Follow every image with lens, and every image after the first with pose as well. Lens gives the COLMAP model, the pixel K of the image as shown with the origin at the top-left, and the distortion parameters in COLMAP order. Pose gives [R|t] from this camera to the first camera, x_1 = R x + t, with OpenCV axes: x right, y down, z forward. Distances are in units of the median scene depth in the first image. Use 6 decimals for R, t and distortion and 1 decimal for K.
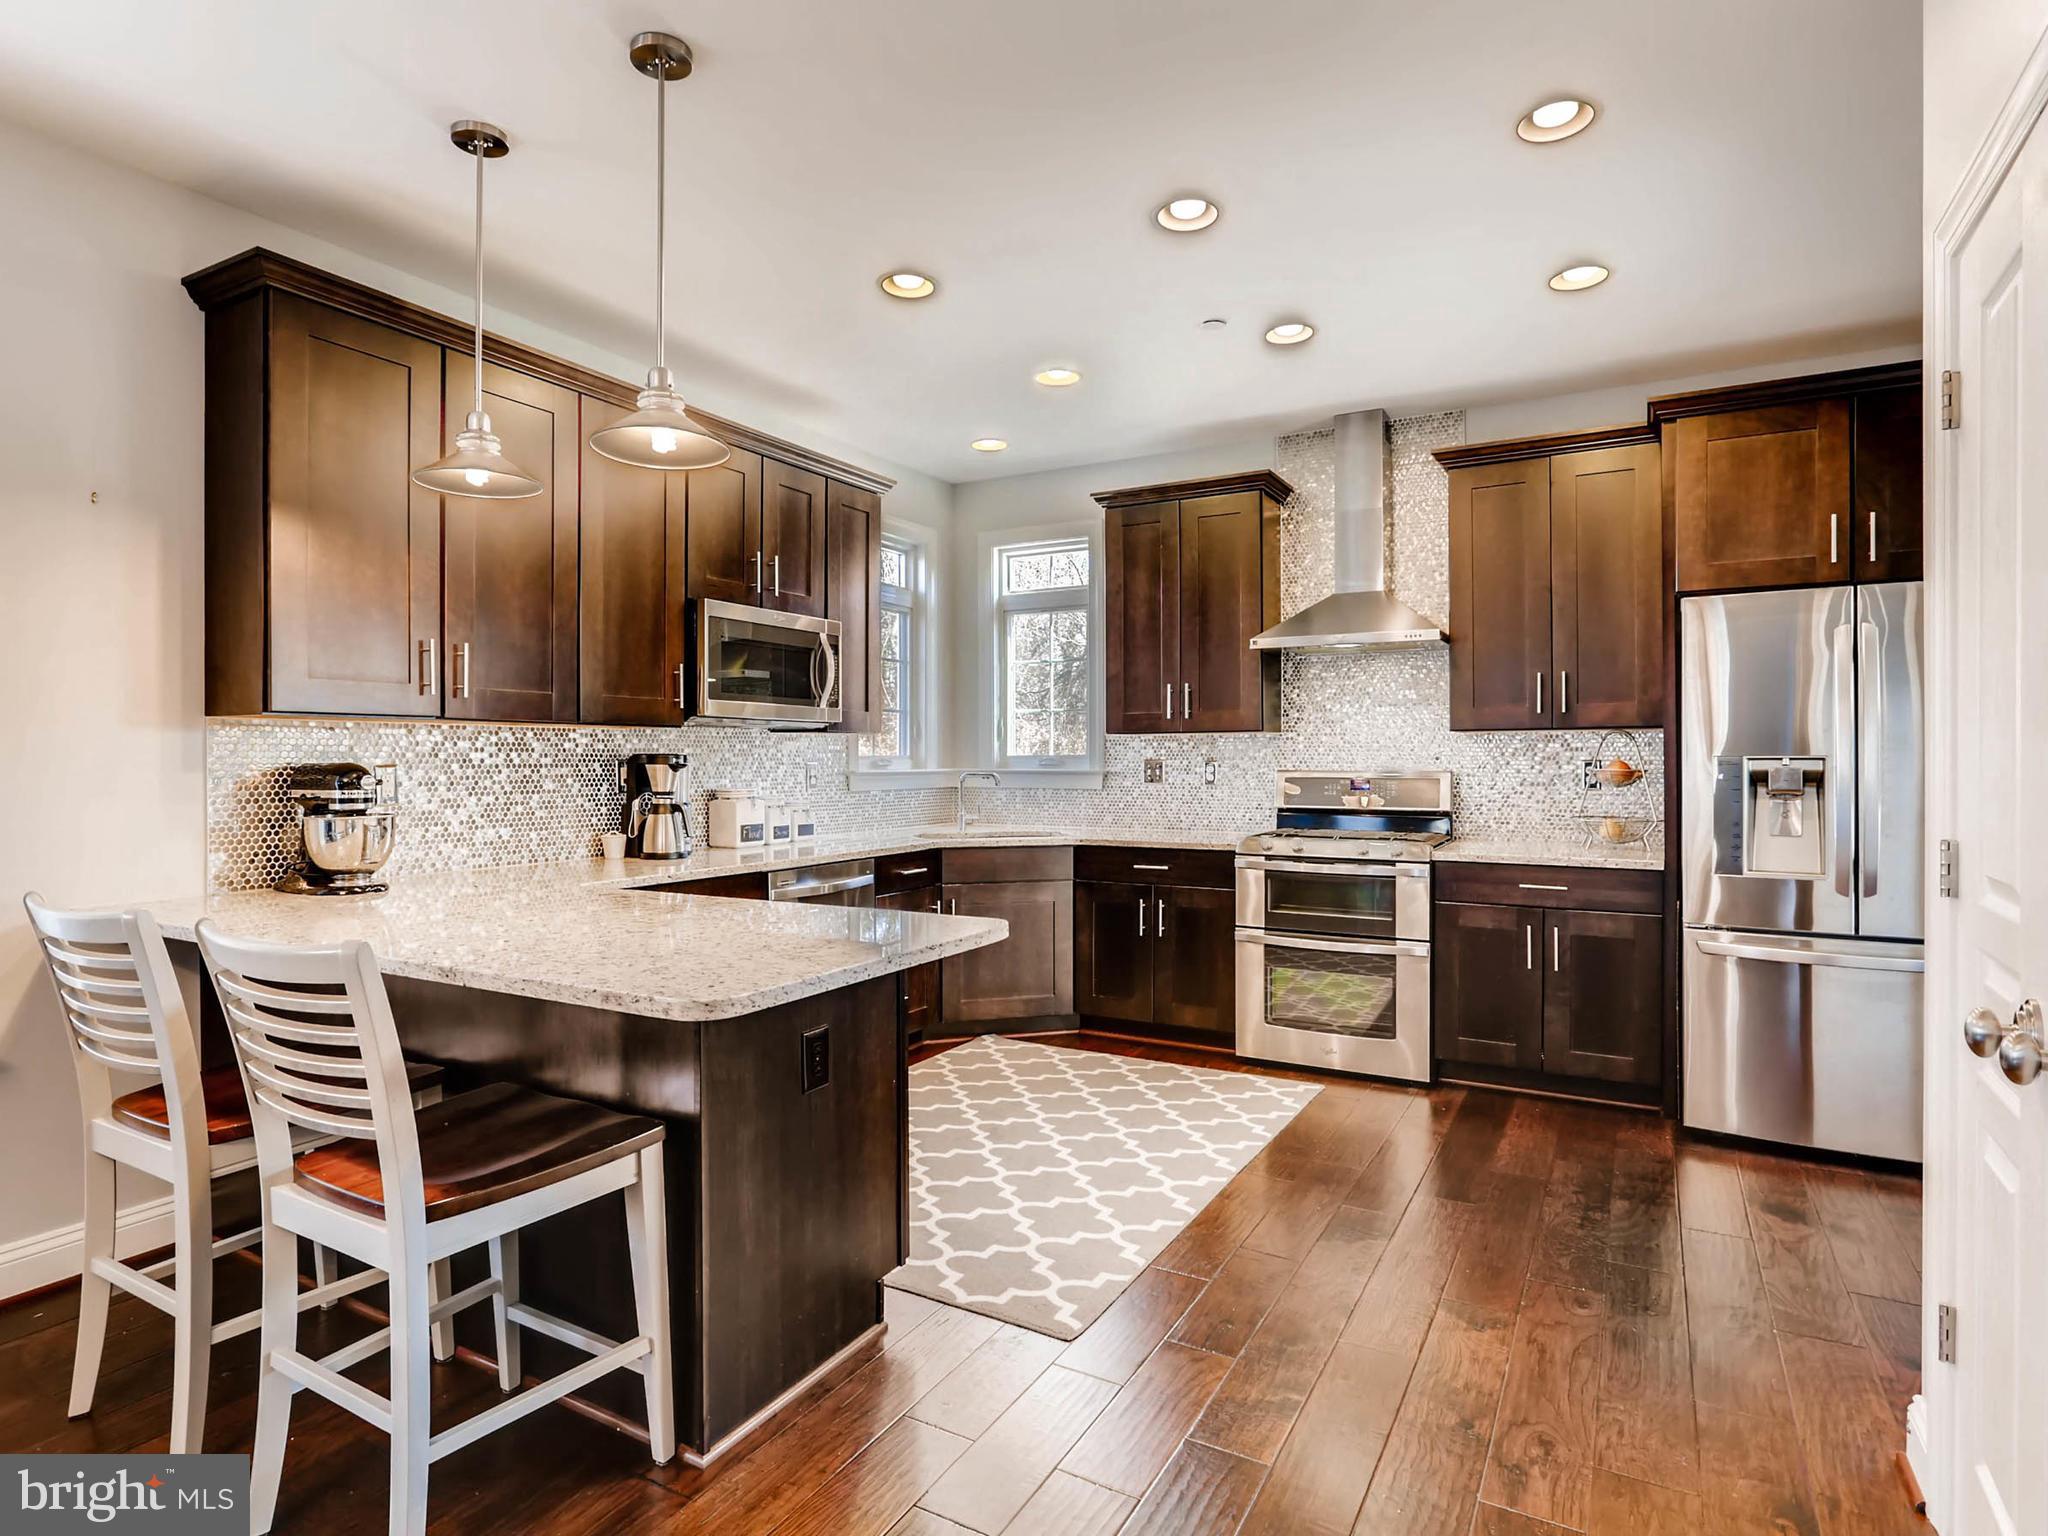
lens RADIAL K [[1096.2, 0, 1024.3], [0, 1096.2, 763.4], [0, 0, 1]] dist [-0.003049, -0.000202]
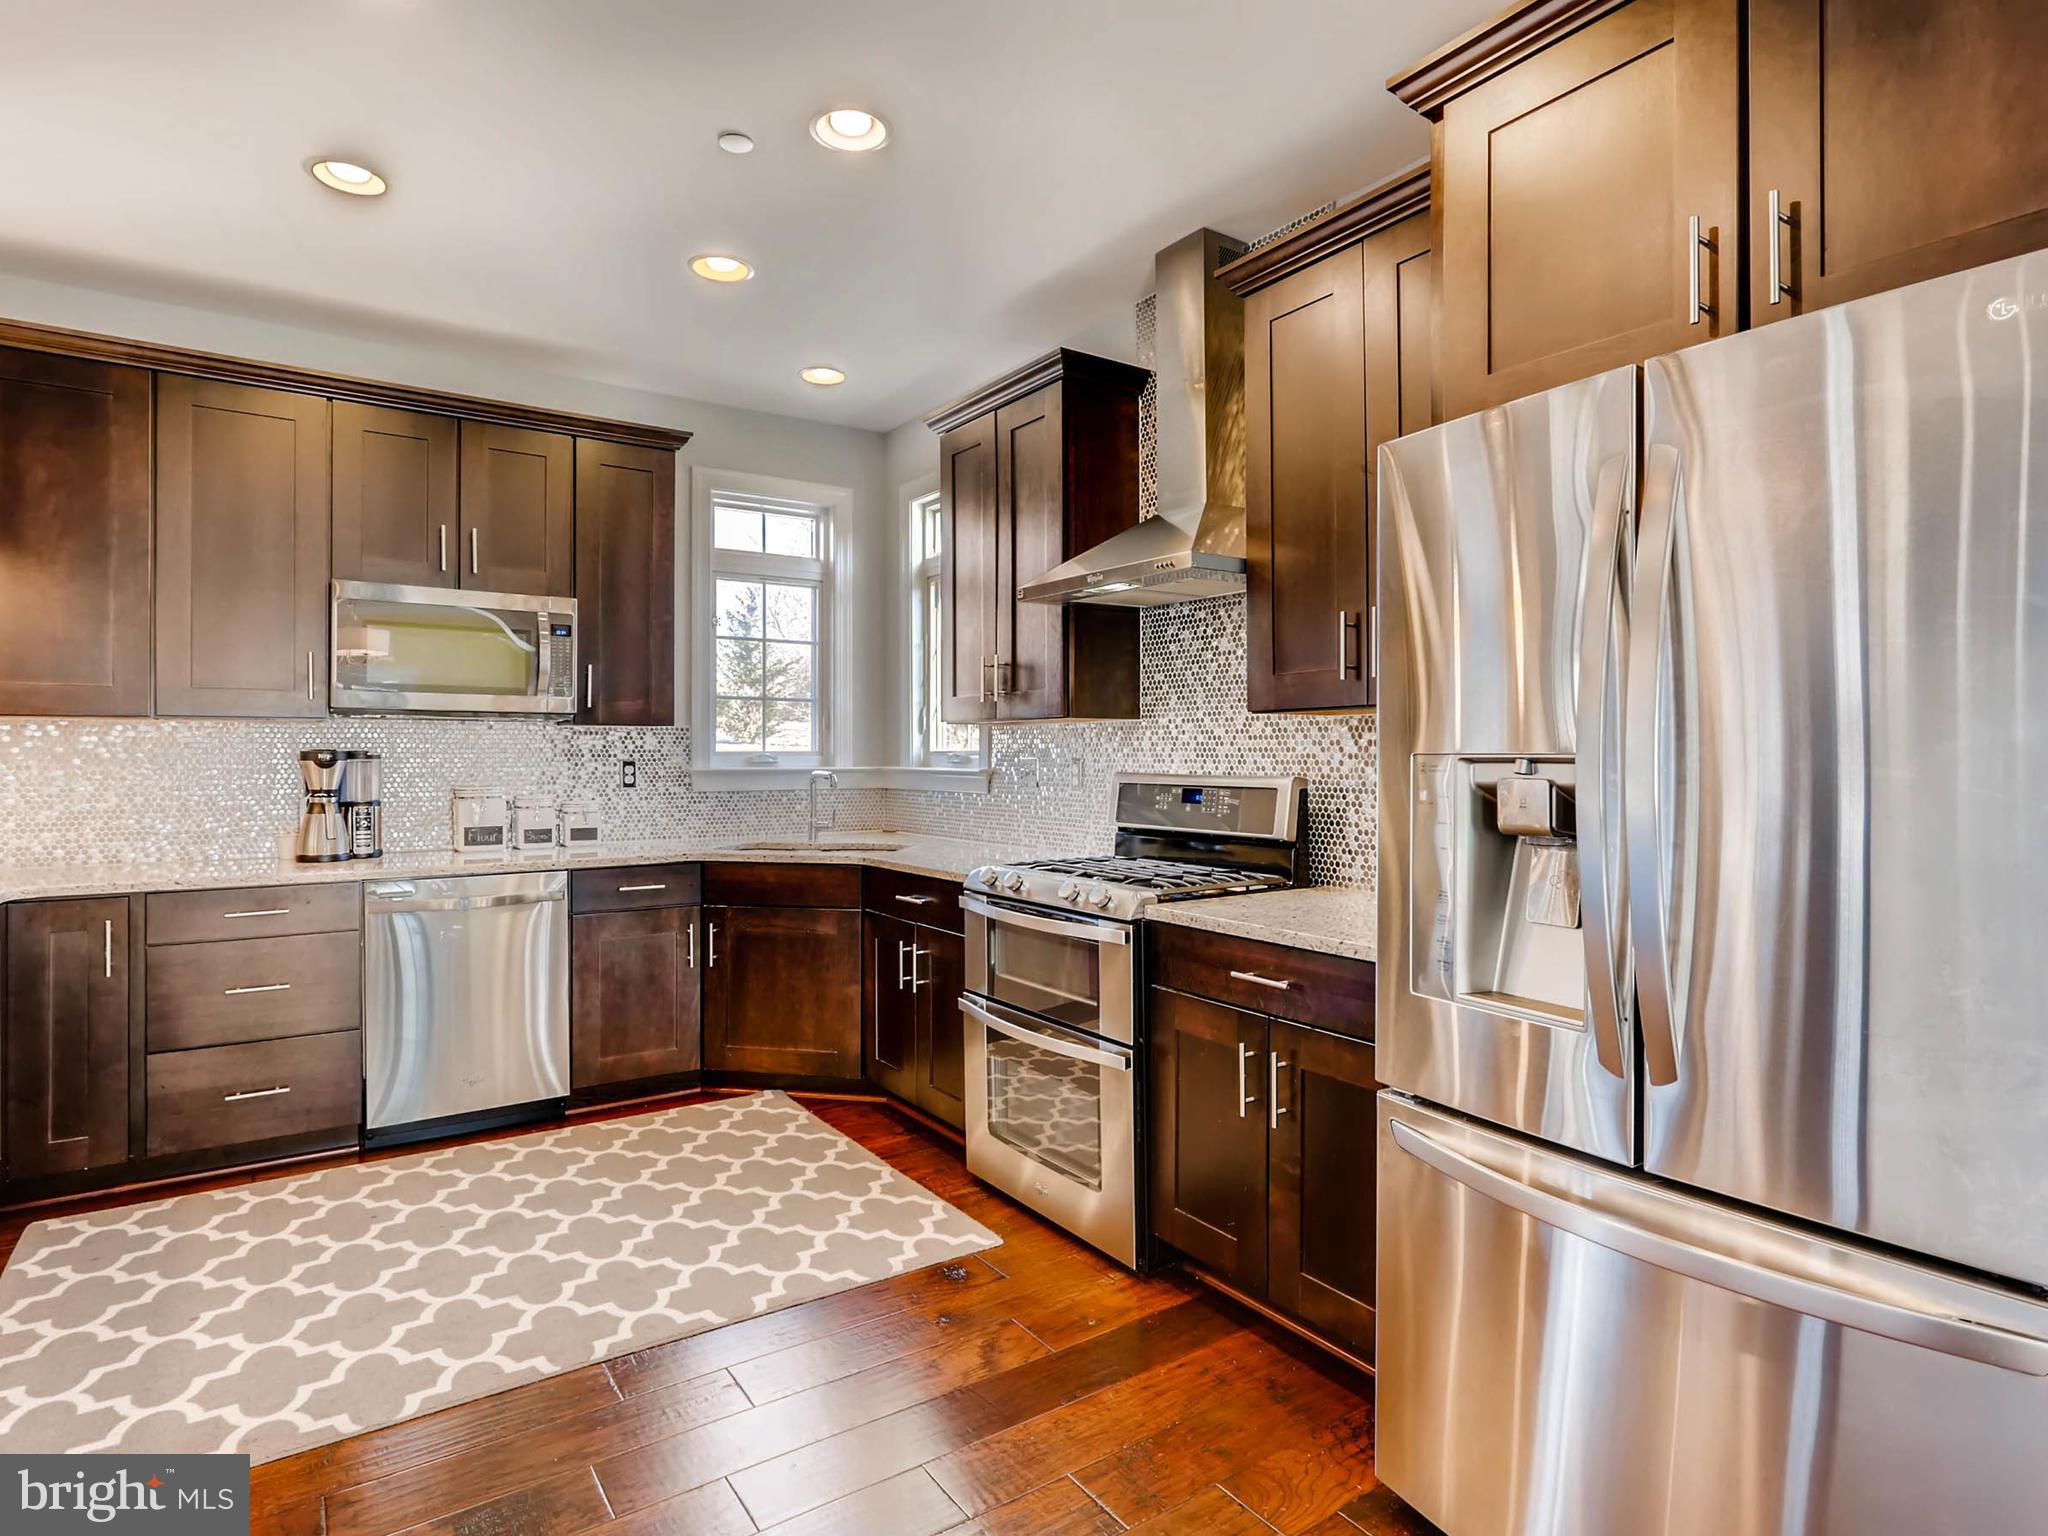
lens RADIAL K [[1096.2, 0, 1022.2], [0, 1096.2, 759.5], [0, 0, 1]] dist [-0.003049, -0.000202]
pose [[0.897928, 0.004162, -0.440123, 0.560625], [-0.004229, 0.999991, 0.000829, -0.002577], [0.440123, 0.001117, 0.897937, 0.387043]]
